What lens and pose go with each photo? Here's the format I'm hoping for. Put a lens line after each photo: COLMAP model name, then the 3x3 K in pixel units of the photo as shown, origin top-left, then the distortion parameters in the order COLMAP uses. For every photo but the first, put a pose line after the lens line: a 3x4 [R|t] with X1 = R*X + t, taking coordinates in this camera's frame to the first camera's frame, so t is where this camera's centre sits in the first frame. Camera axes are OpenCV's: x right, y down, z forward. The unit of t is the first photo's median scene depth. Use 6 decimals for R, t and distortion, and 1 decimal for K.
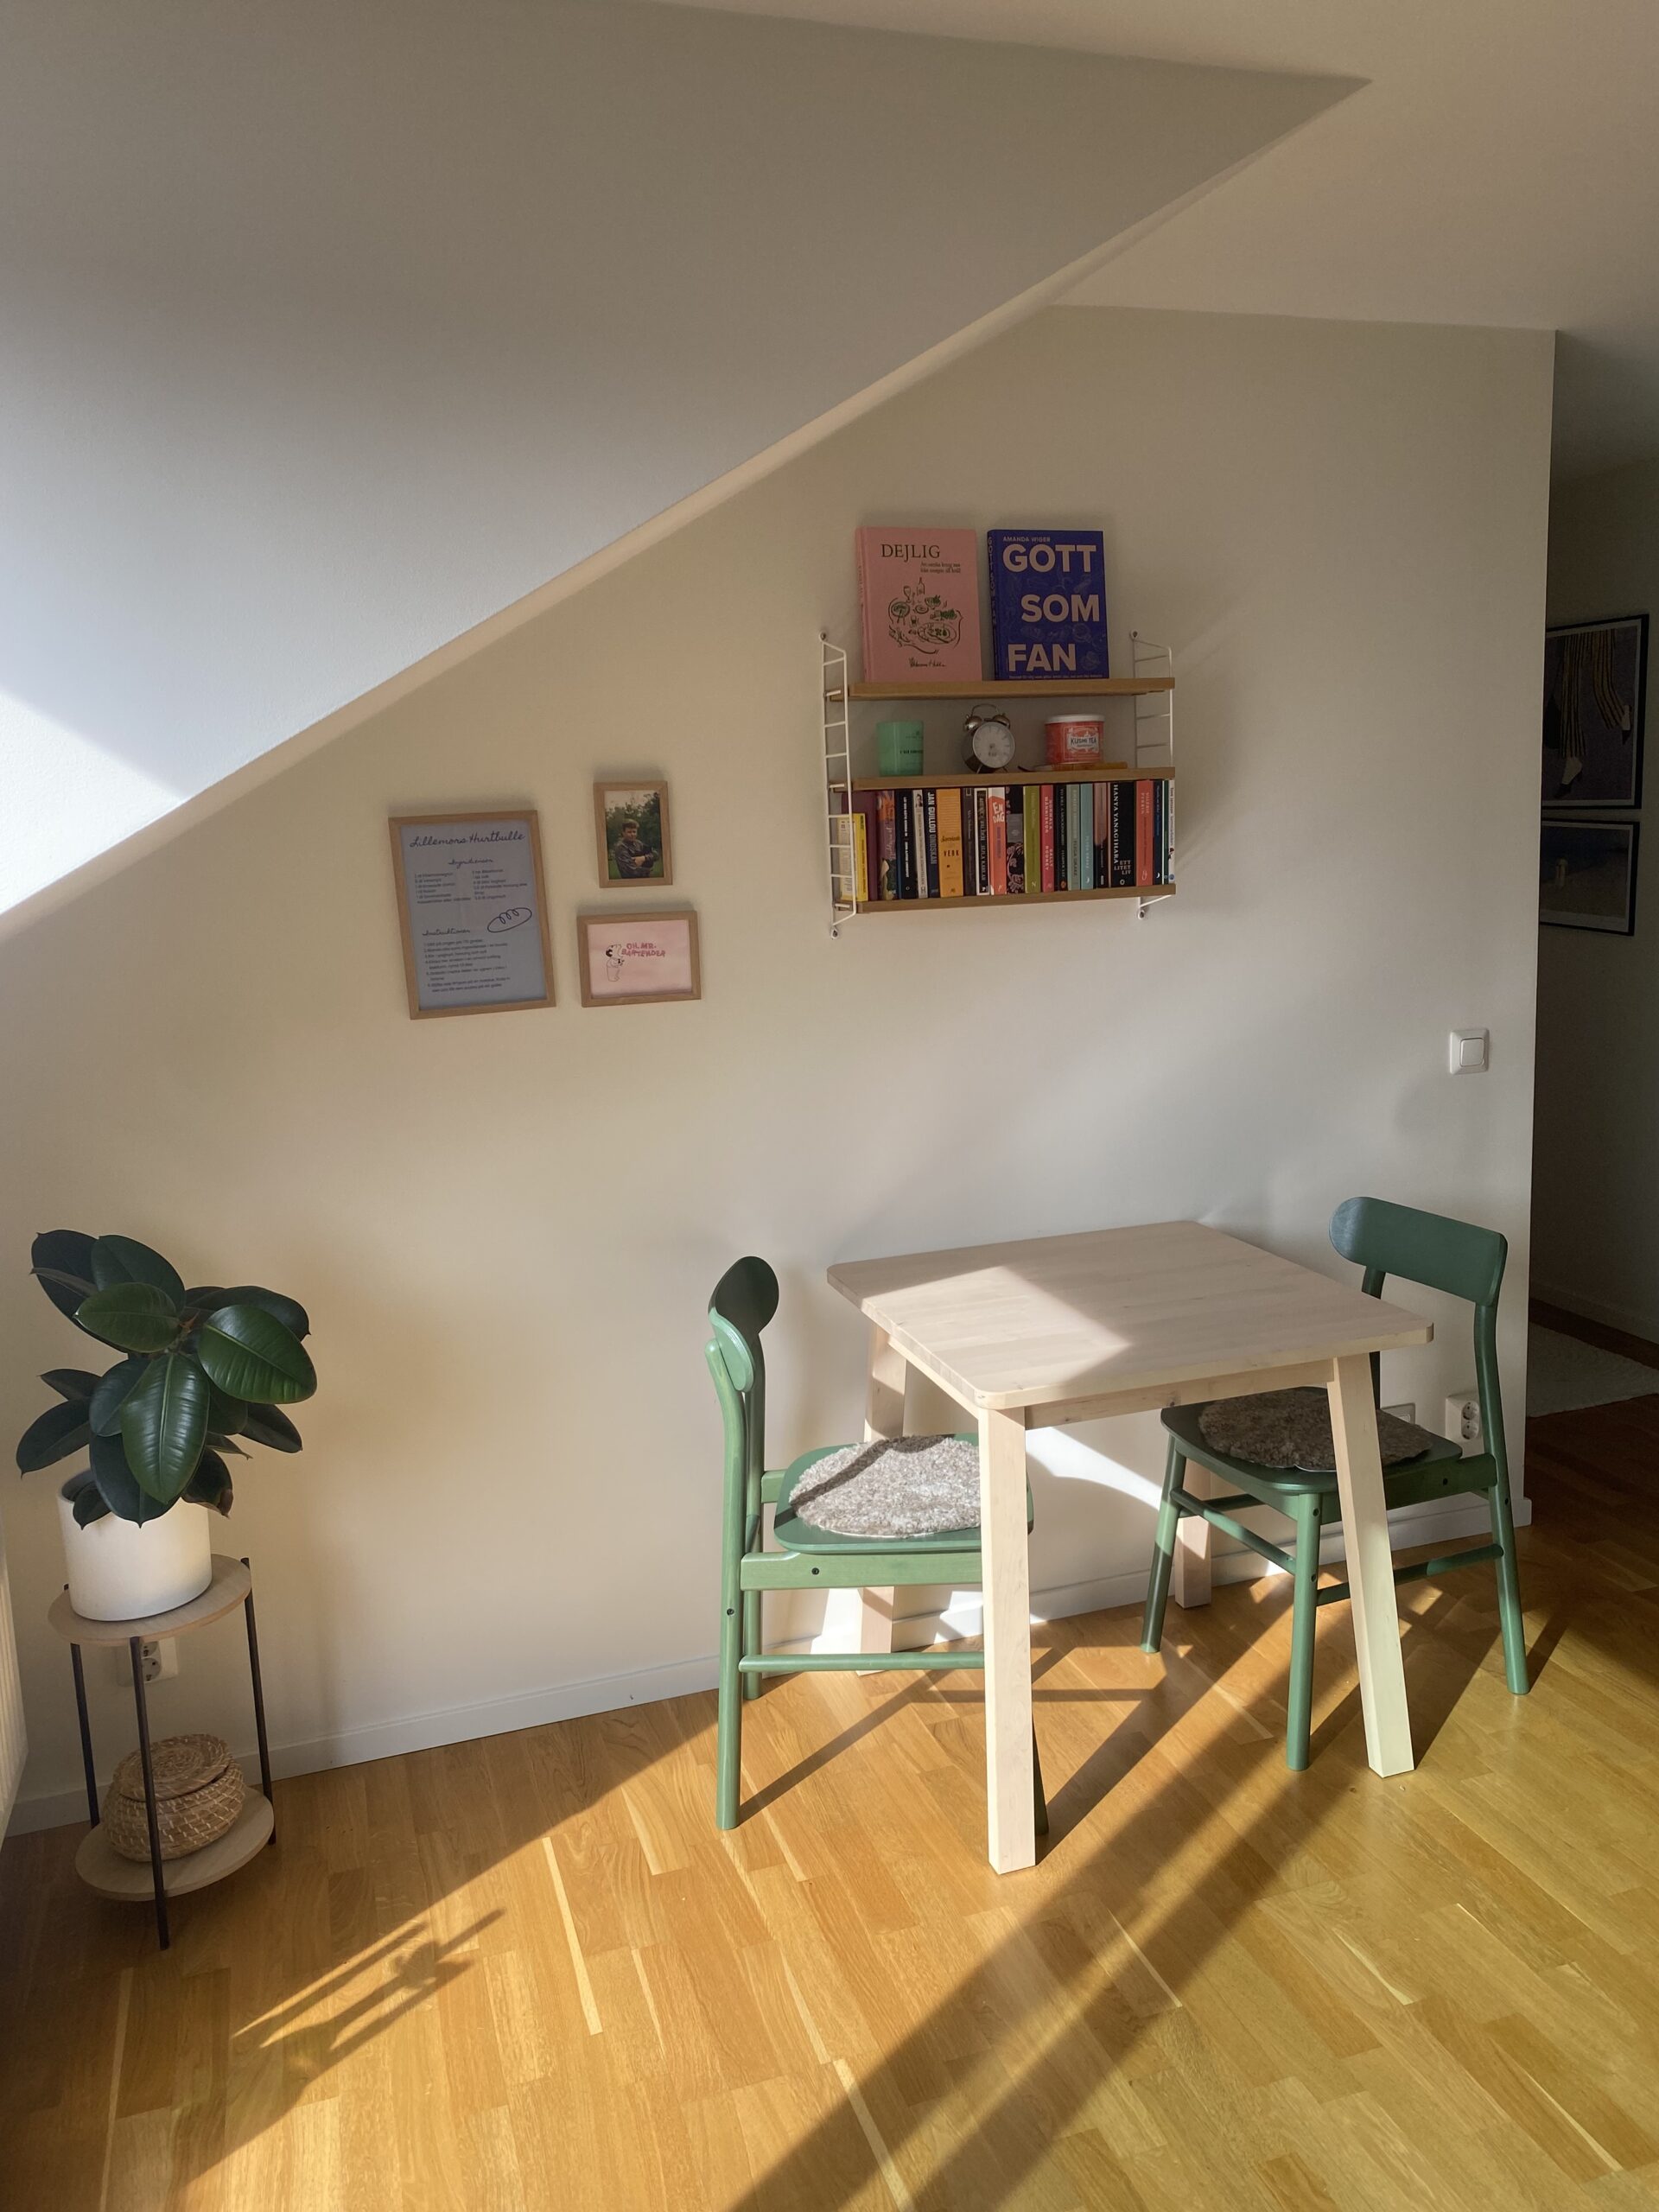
lens RADIAL K [[1678.2, 0, 829.2], [0, 1678.2, 1105.0], [0, 0, 1]] dist [0.002945, 0.000846]
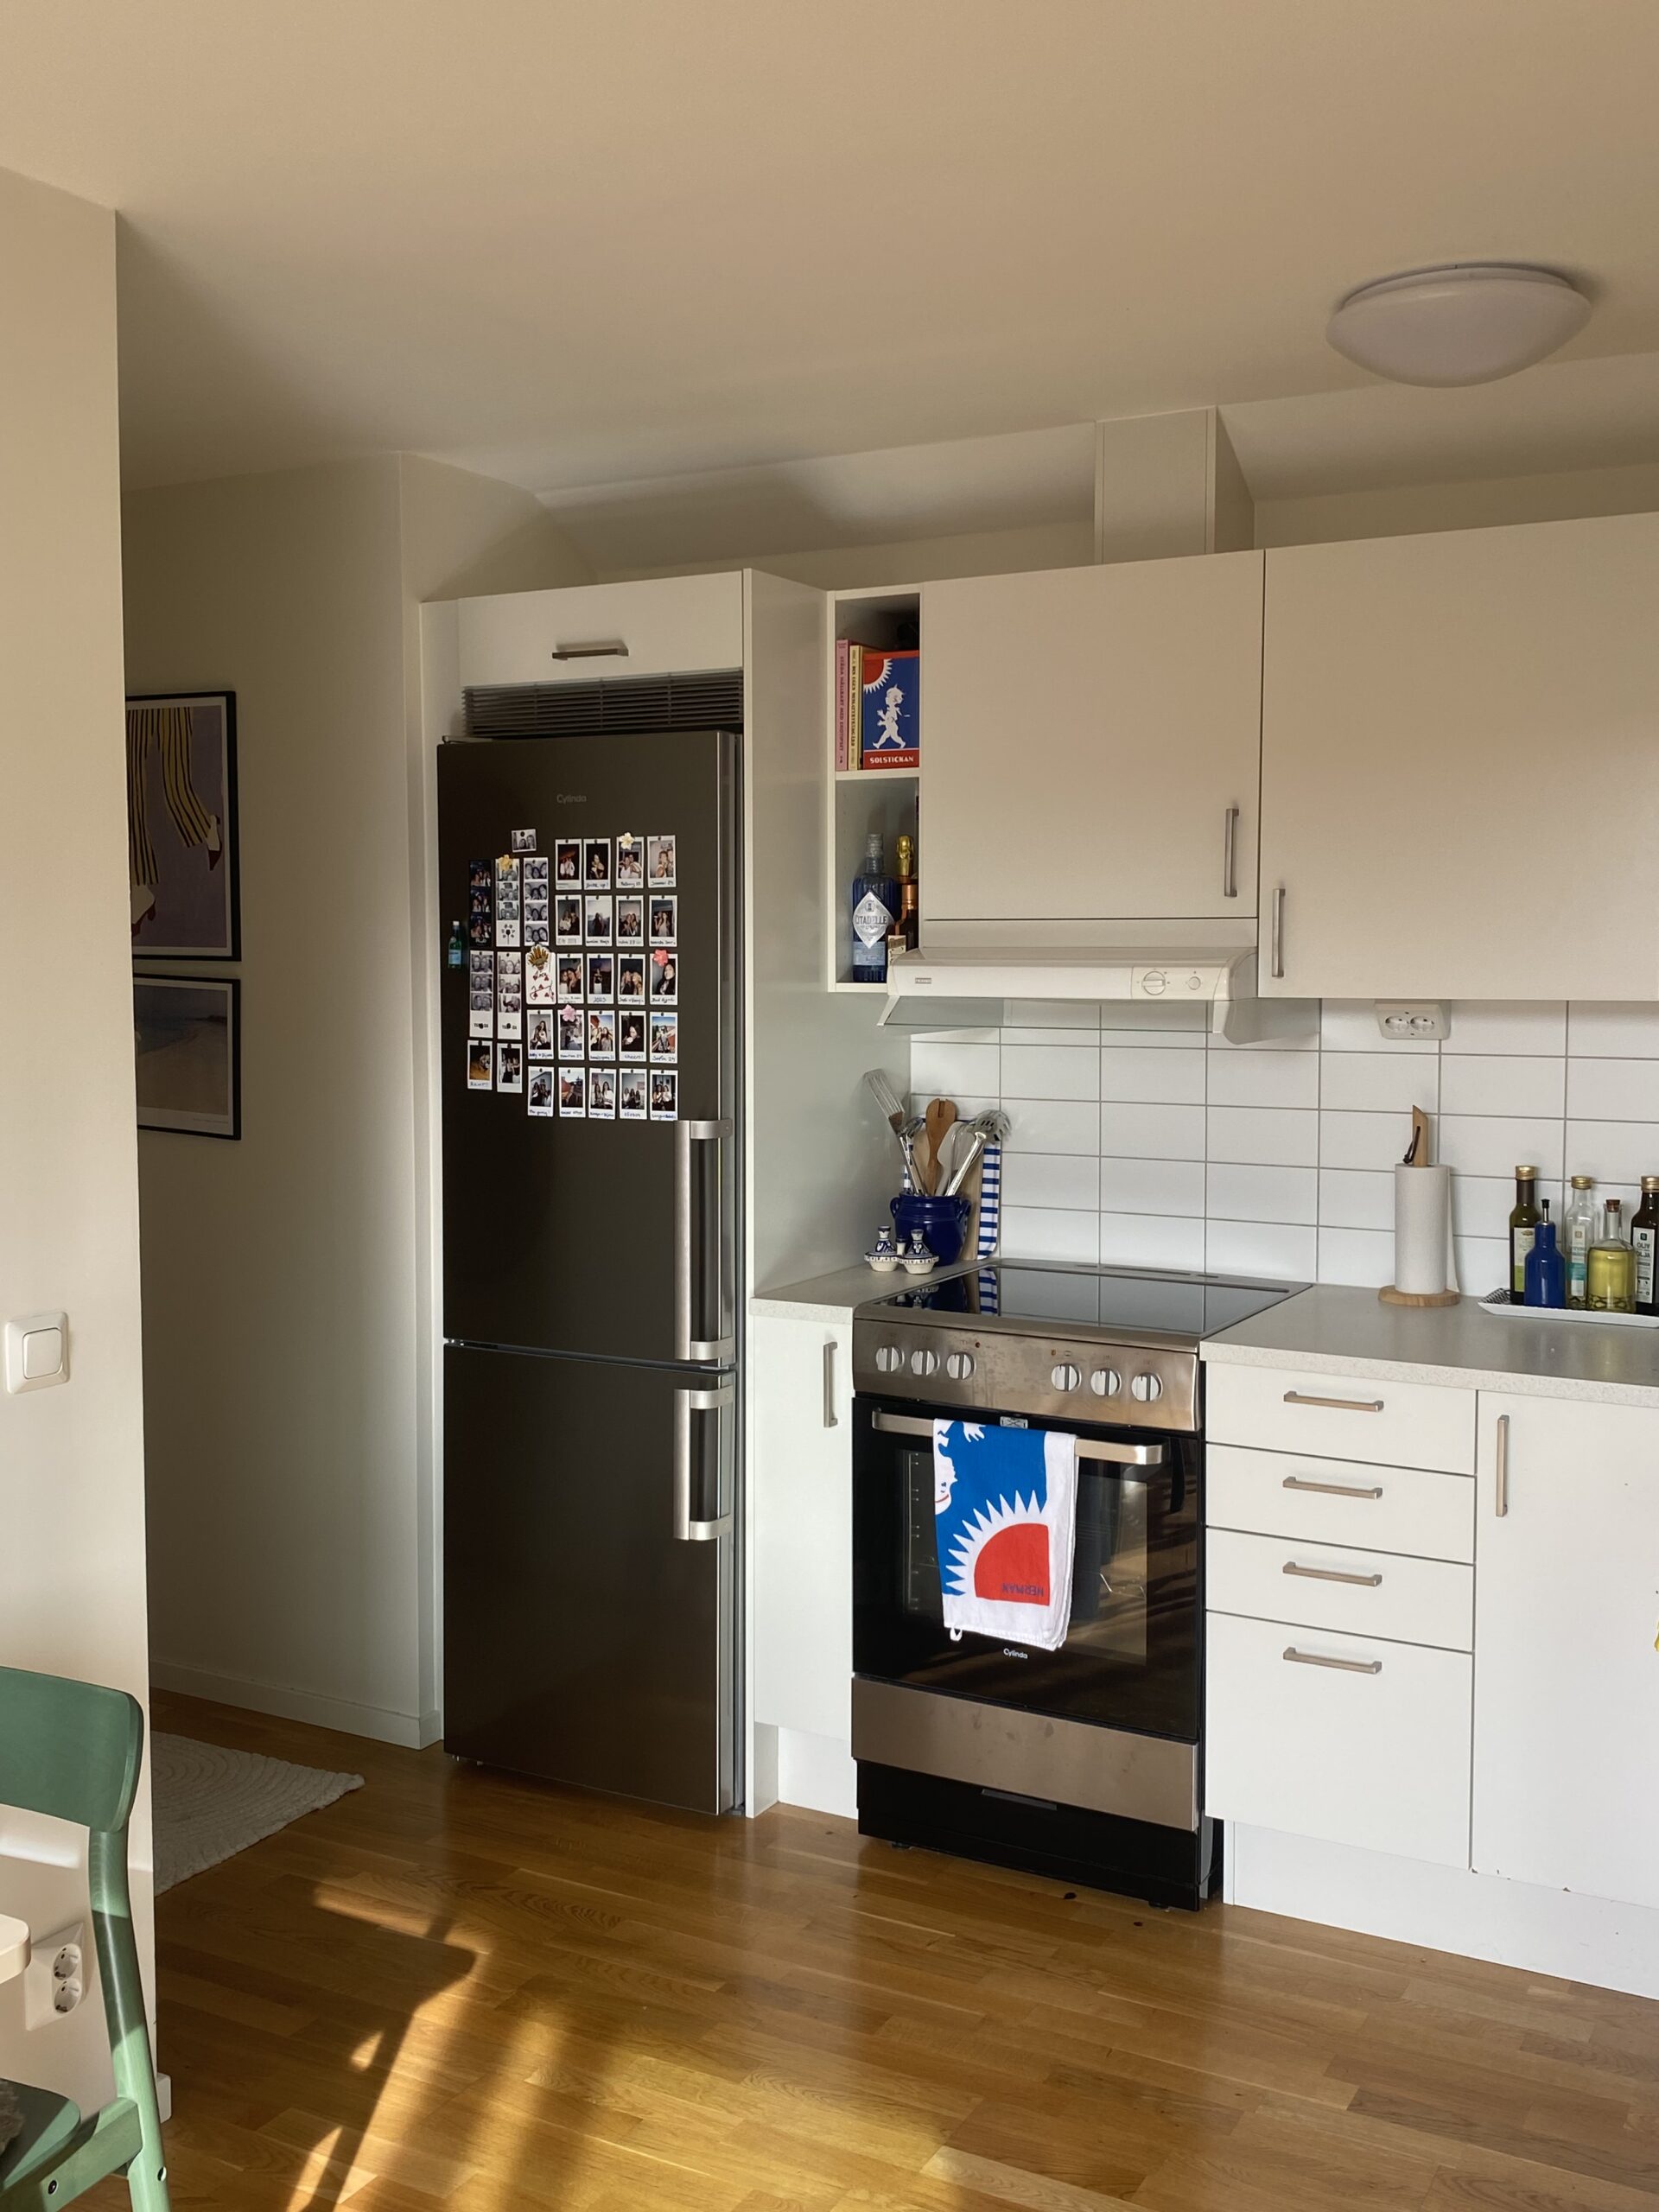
lens RADIAL K [[2131.7, 0, 829.6], [0, 2131.7, 1102.7], [0, 0, 1]] dist [0.034155, 0.000000]
pose [[0.731855, -0.010631, 0.681378, 0.065826], [0.081179, 0.994118, -0.071683, -0.041941], [-0.676608, 0.107775, 0.728413, 0.235318]]
